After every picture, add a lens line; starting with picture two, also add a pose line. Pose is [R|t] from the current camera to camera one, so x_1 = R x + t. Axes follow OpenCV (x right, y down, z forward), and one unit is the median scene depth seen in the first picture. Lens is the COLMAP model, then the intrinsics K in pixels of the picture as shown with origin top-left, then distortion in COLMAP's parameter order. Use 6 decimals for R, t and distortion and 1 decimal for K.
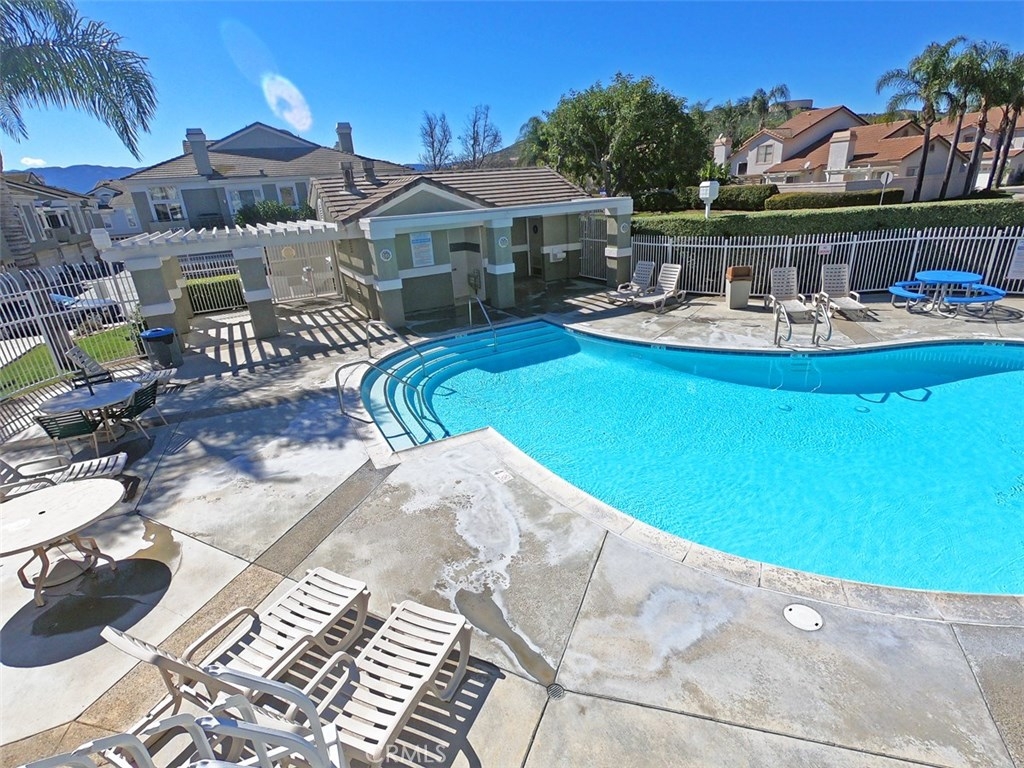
lens RADIAL K [[508.4, 0, 512.0], [0, 508.4, 384.0], [0, 0, 1]] dist [-0.000464, -0.000126]
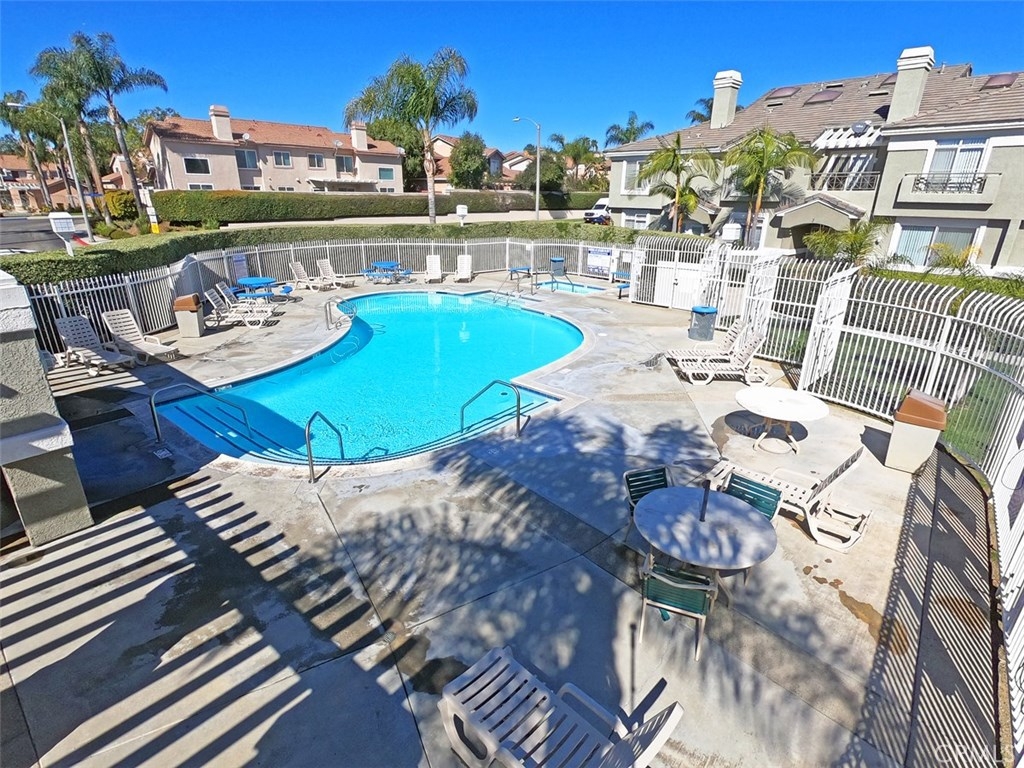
lens RADIAL K [[508.4, 0, 512.0], [0, 508.4, 384.0], [0, 0, 1]] dist [-0.000464, -0.000126]
pose [[-0.352762, -0.264424, 0.897574, -1.013504], [0.347874, 0.853424, 0.388138, -0.346934], [-0.868644, 0.449163, -0.209069, 1.010104]]
